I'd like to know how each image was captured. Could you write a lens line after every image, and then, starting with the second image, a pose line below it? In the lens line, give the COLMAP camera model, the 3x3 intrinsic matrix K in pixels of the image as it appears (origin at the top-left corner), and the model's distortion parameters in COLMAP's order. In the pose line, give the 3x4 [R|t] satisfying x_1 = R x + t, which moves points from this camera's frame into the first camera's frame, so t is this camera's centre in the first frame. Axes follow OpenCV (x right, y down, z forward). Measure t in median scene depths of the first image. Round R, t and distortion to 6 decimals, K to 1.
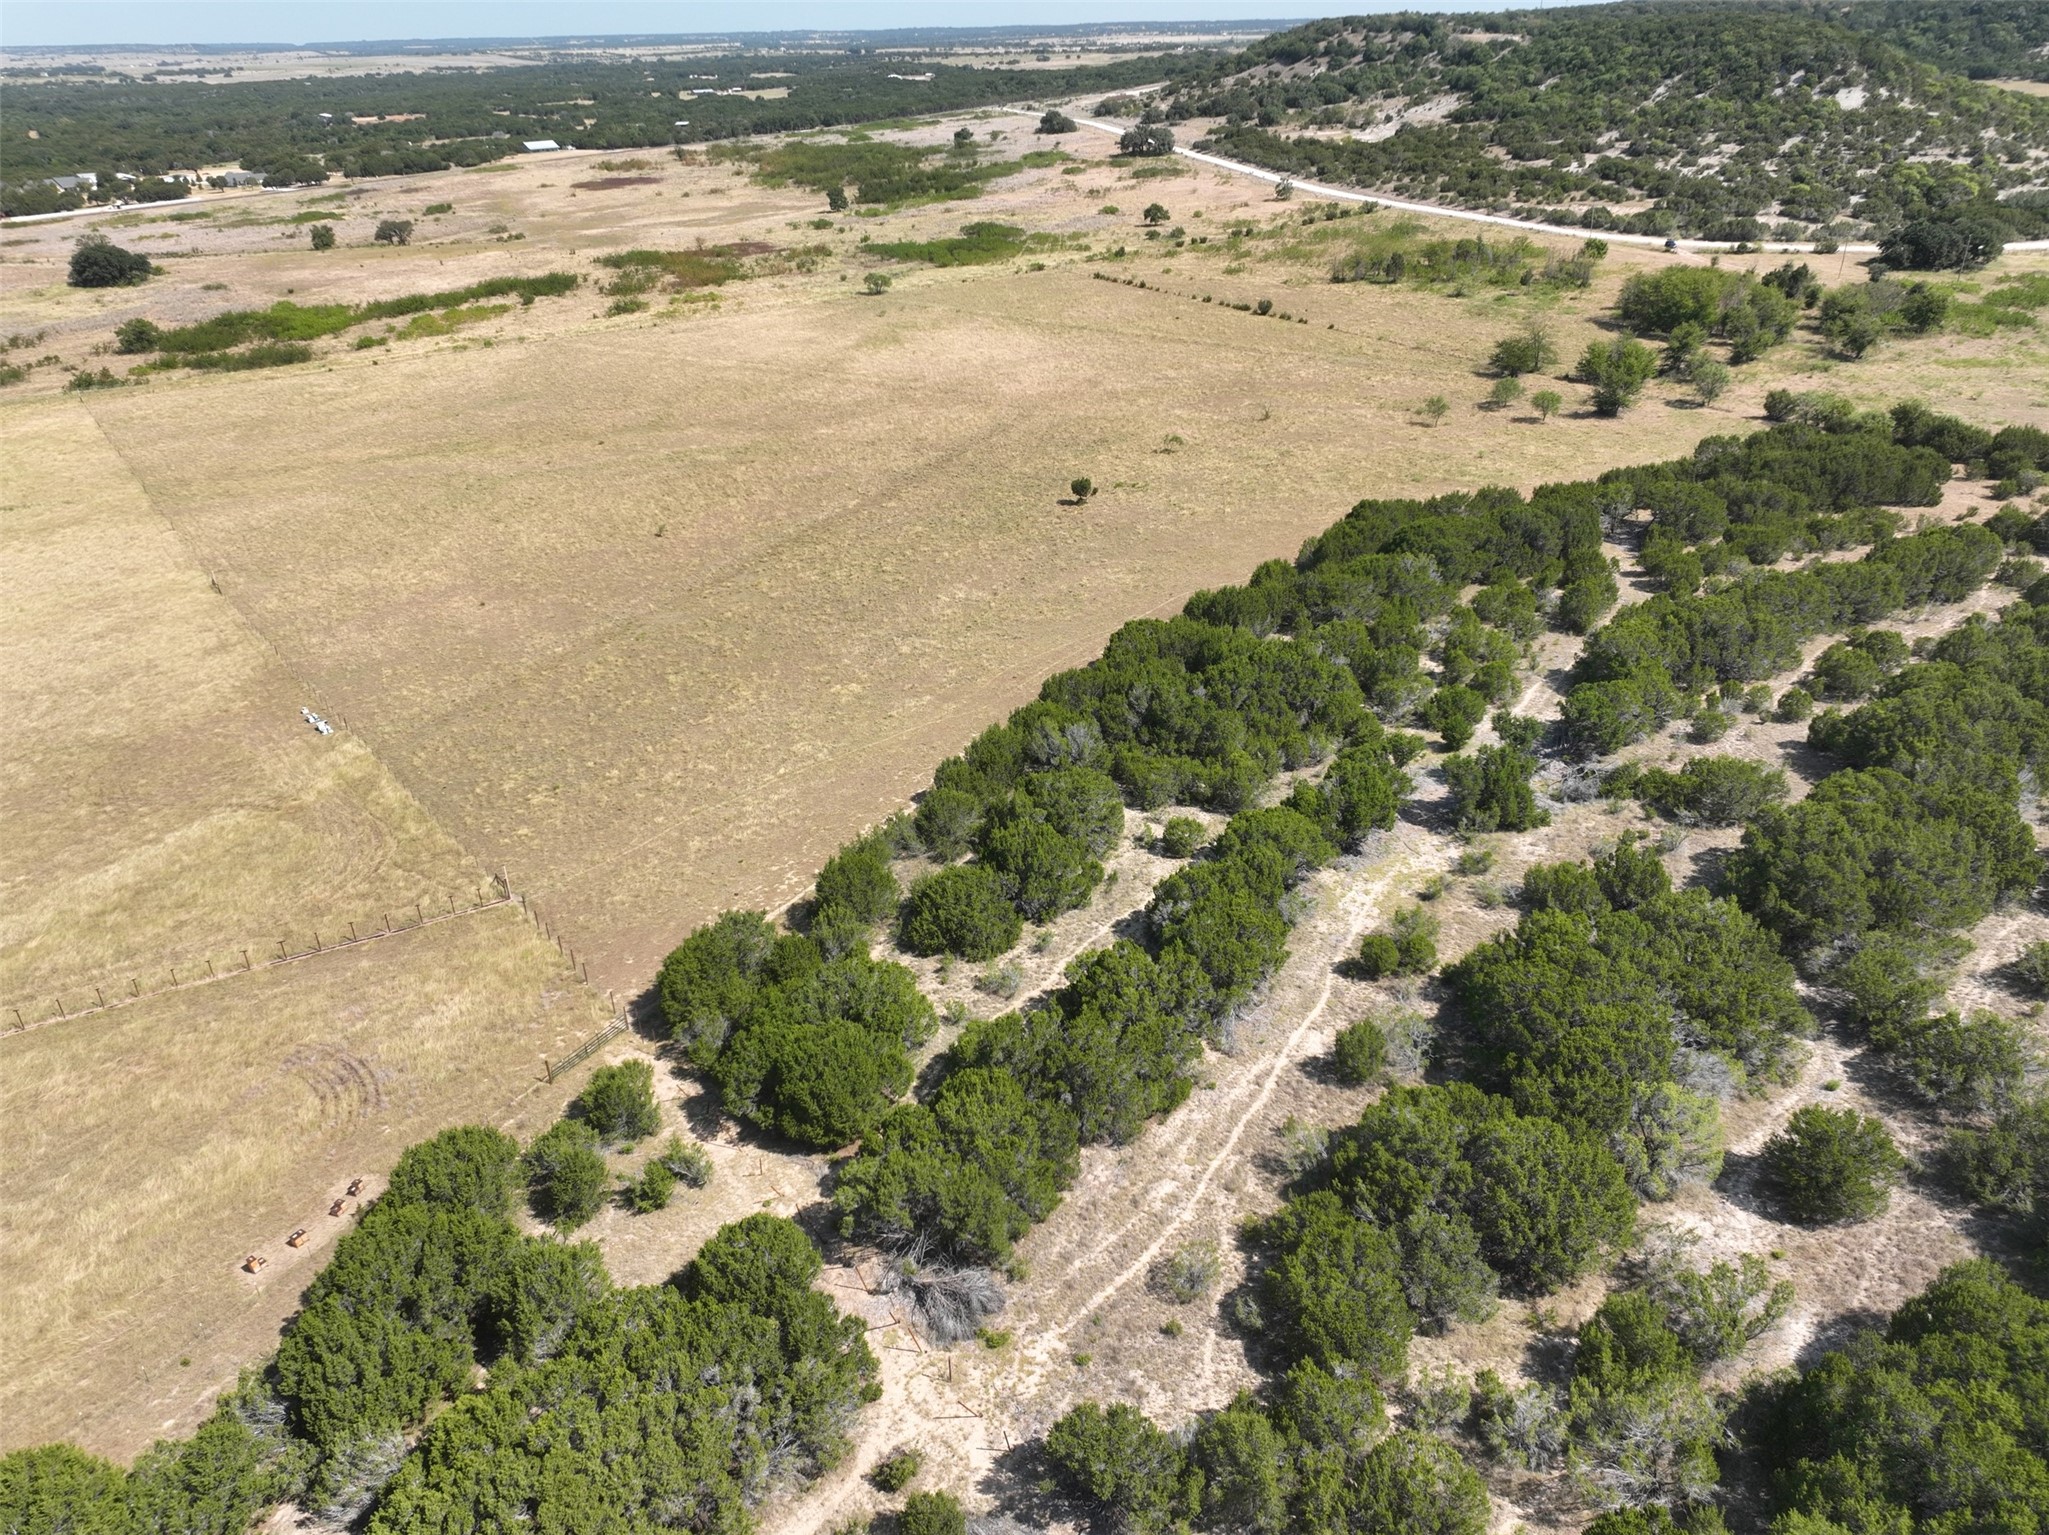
lens RADIAL K [[1433.2, 0, 1031.6], [0, 1433.2, 768.8], [0, 0, 1]] dist [-0.006513, 0.026002]
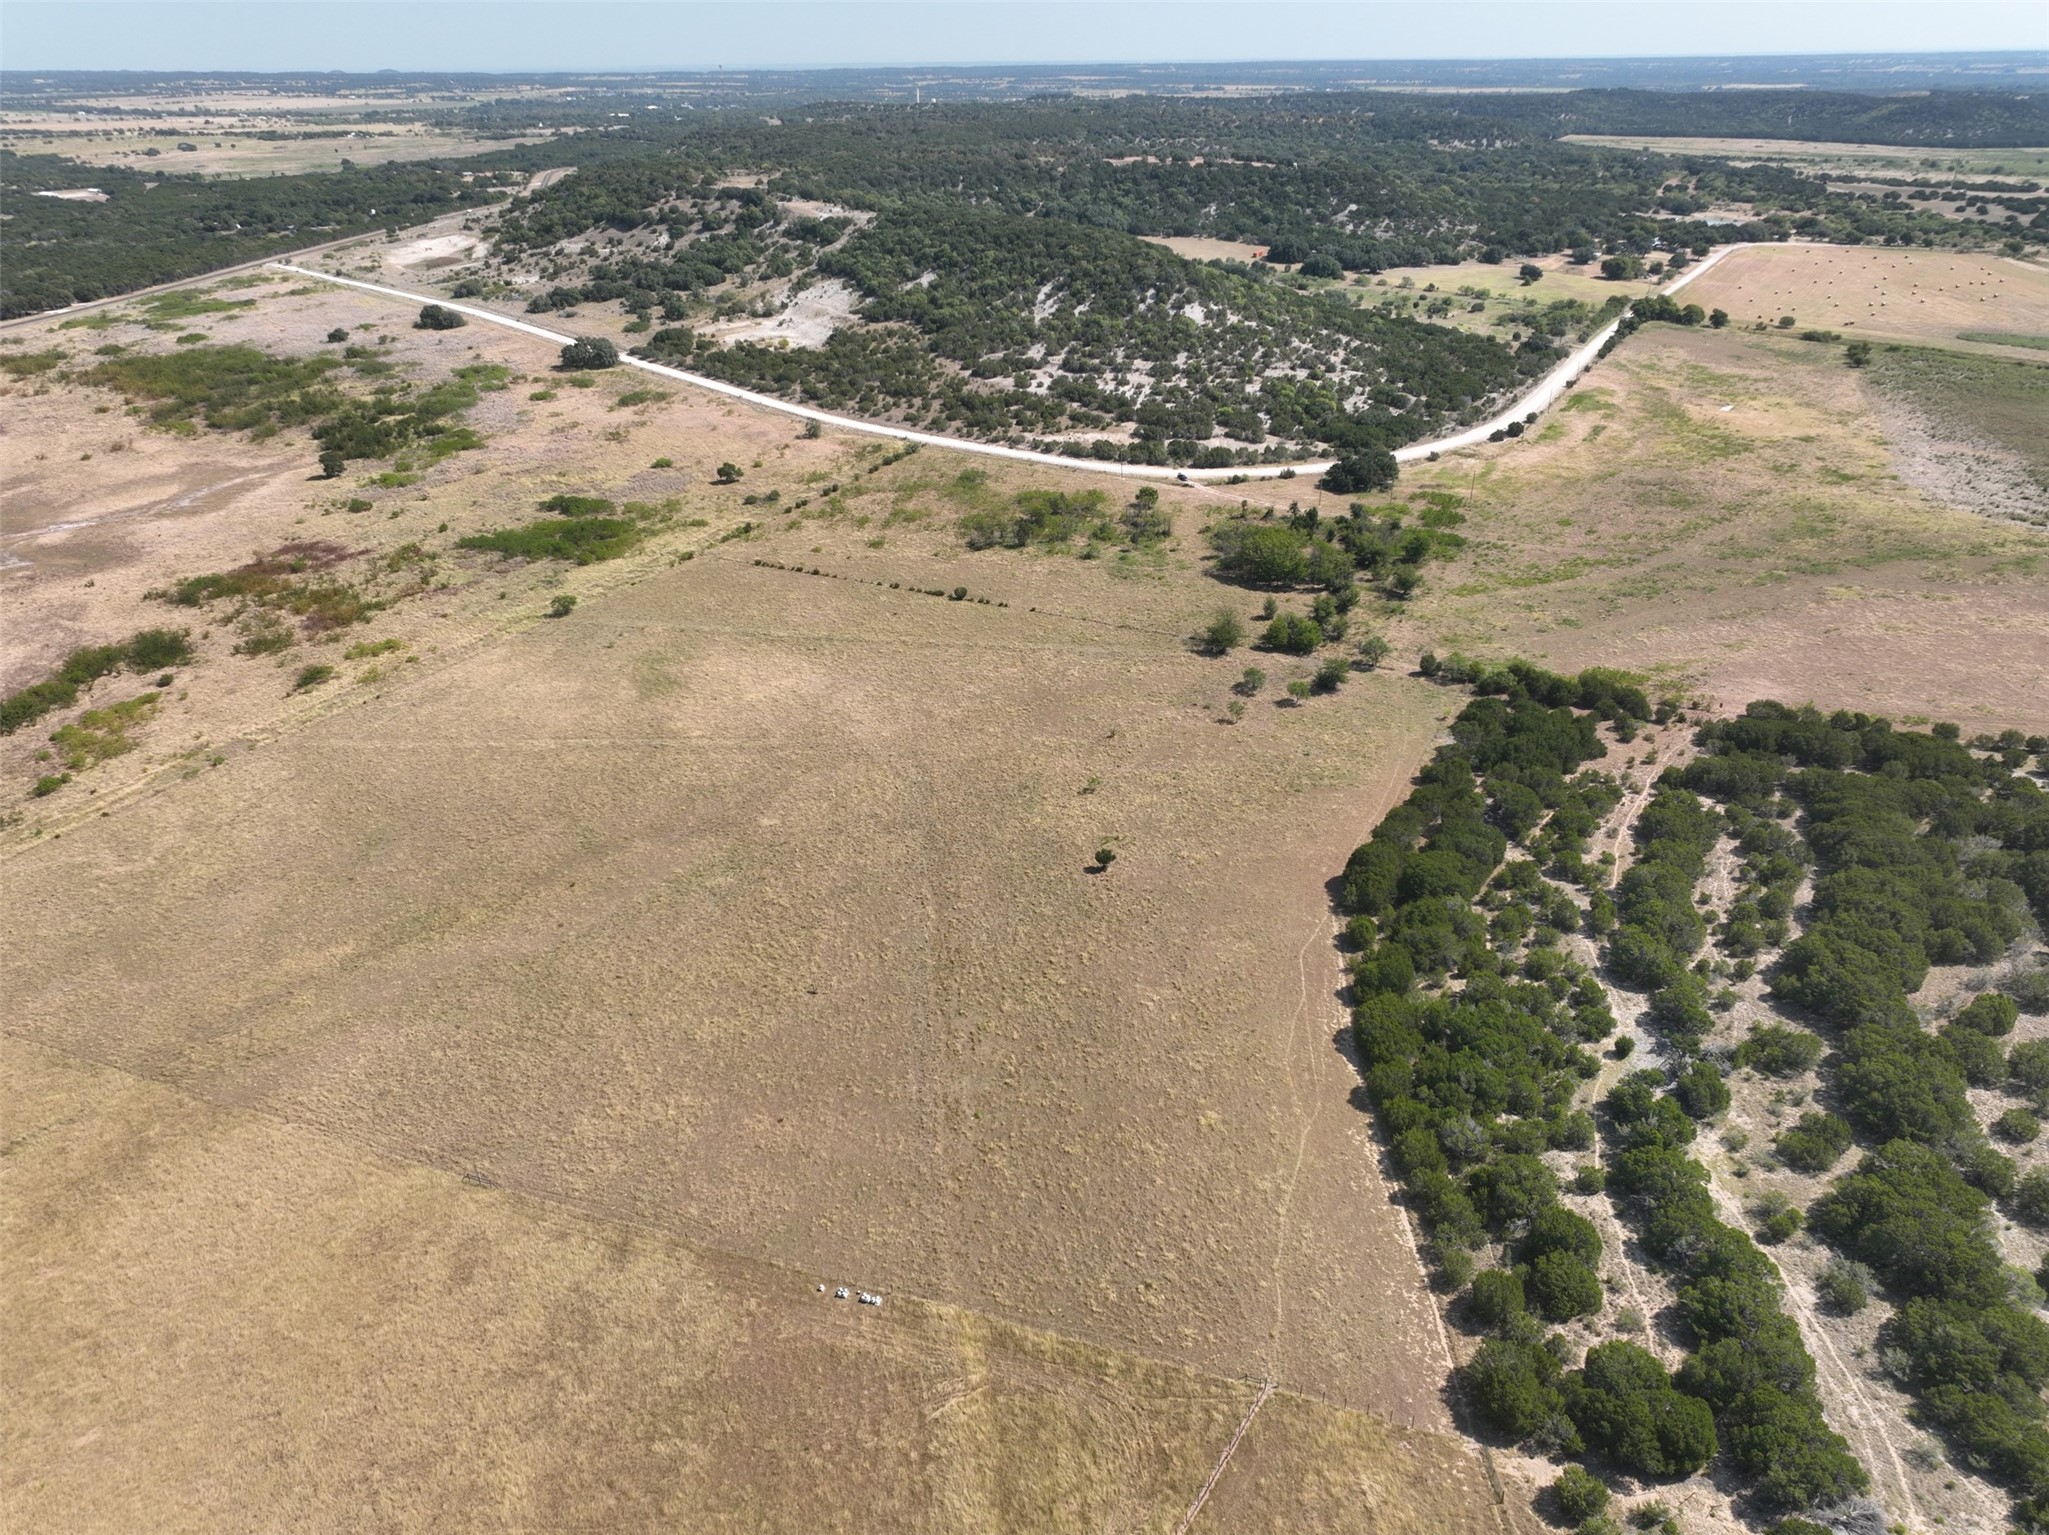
lens RADIAL K [[1430.4, 0, 1031.8], [0, 1430.4, 771.2], [0, 0, 1]] dist [-0.002395, 0.017781]
pose [[0.855154, -0.218337, 0.470150, -0.337913], [0.229110, 0.972770, 0.035025, -0.186031], [-0.464996, 0.077764, 0.881891, -0.054034]]
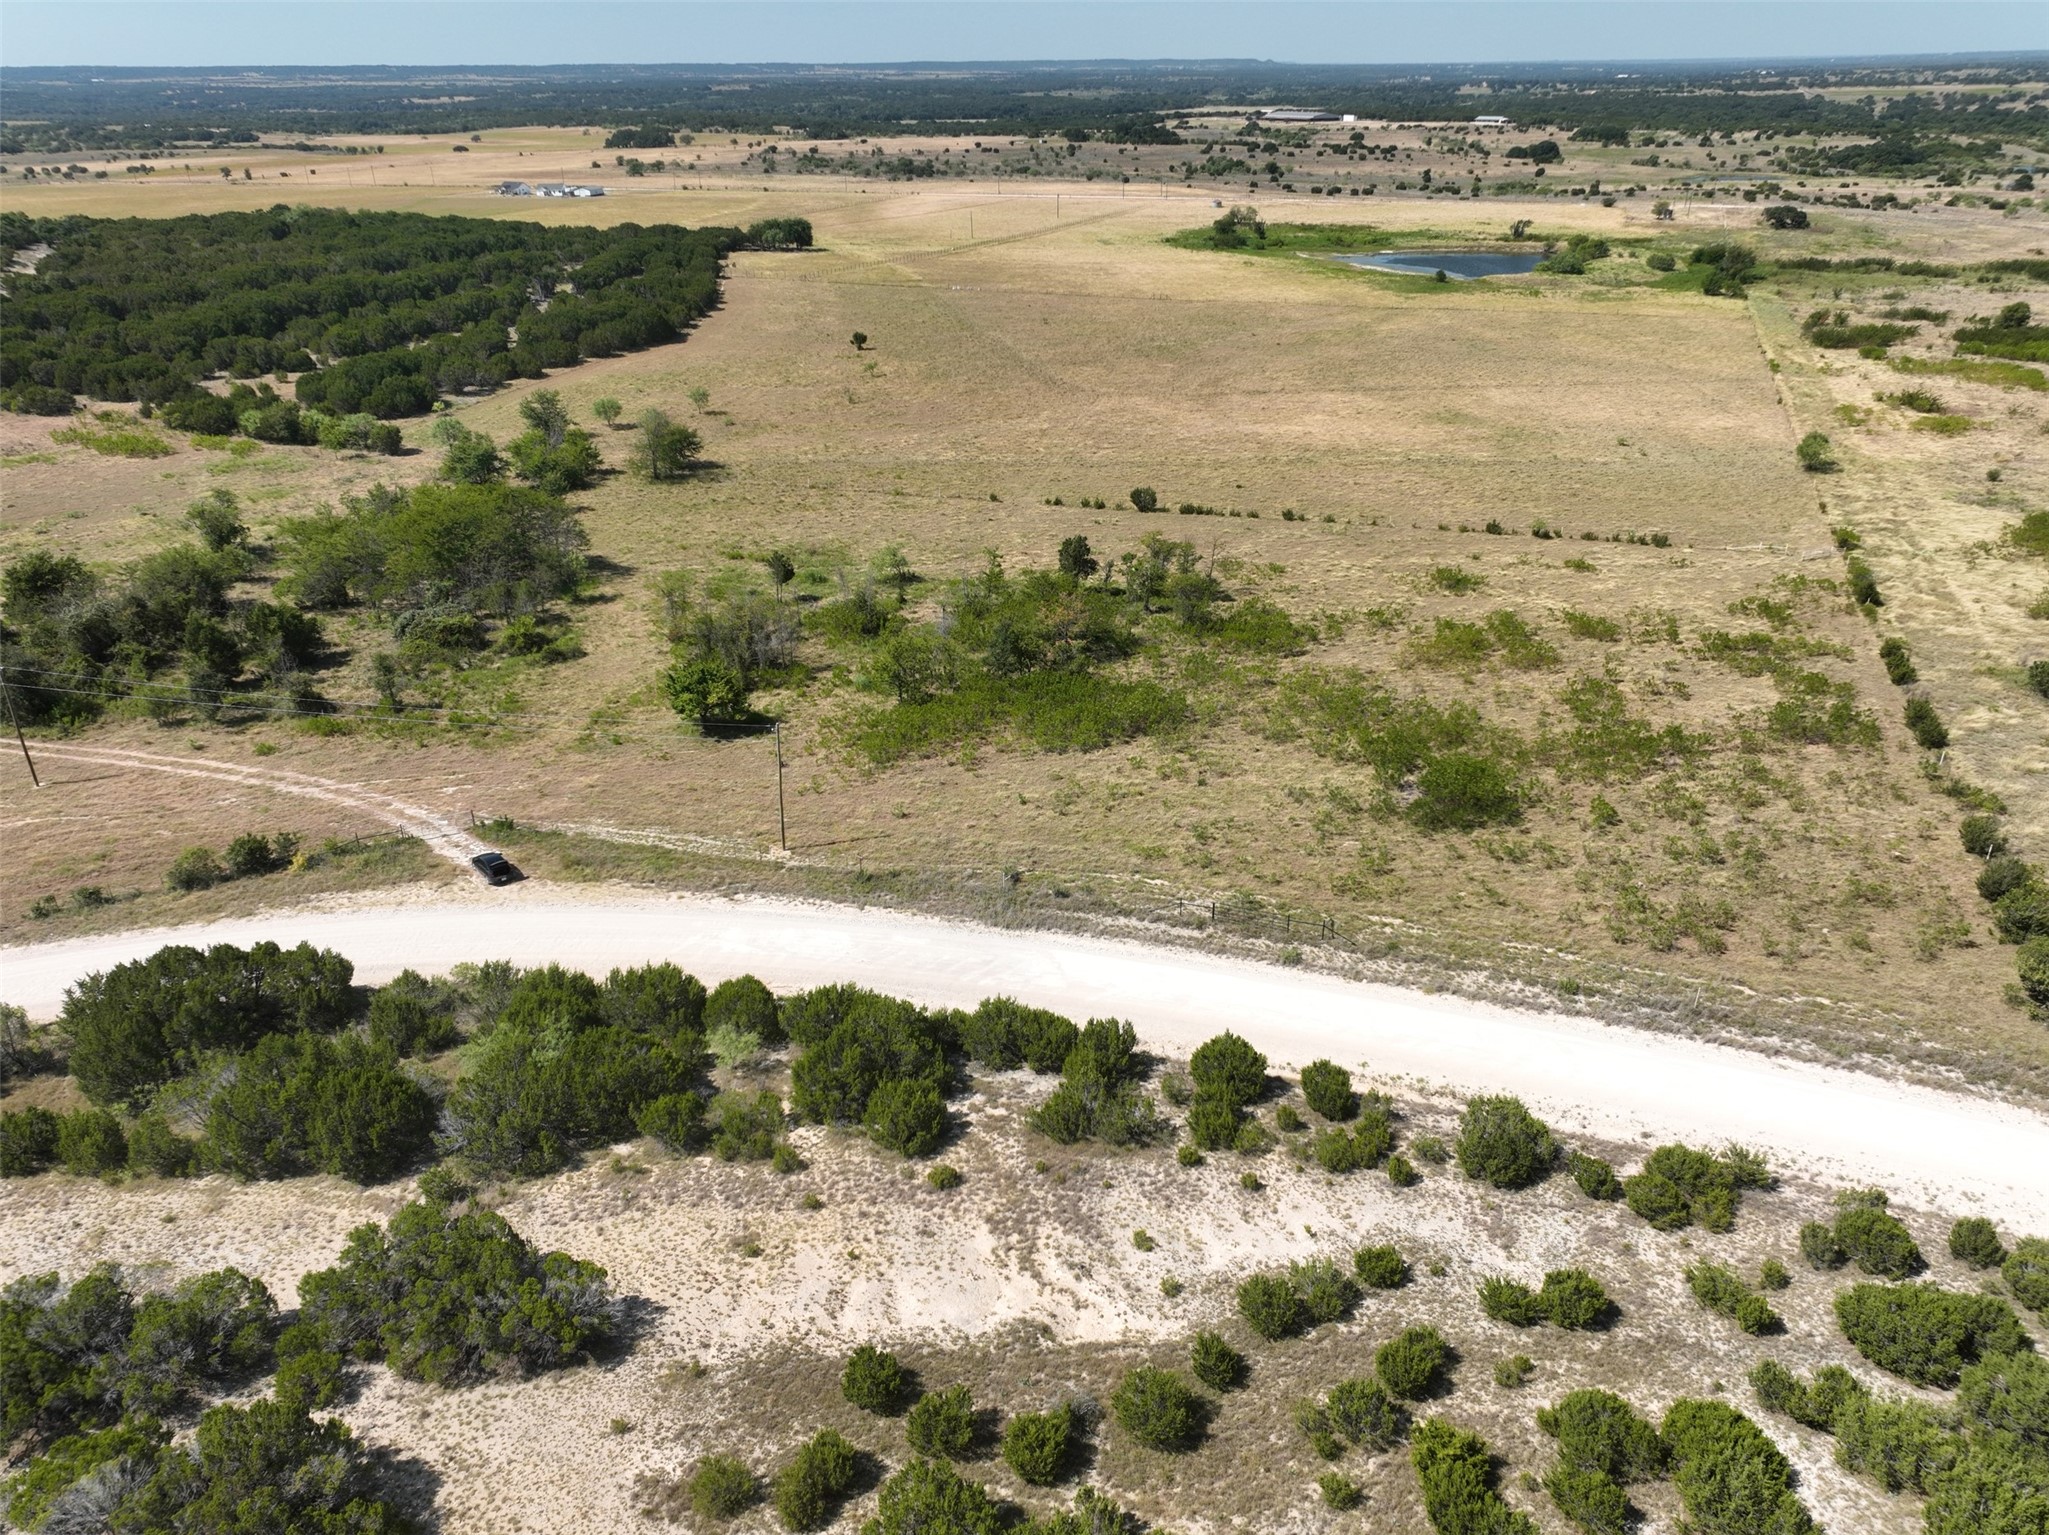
lens RADIAL K [[1433.2, 0, 1031.6], [0, 1433.2, 768.8], [0, 0, 1]] dist [-0.006513, 0.026002]
pose [[-0.765538, 0.313011, -0.562118, 0.518351], [-0.268468, 0.638578, 0.721209, -0.607176], [0.584702, 0.703024, -0.404822, 1.168784]]
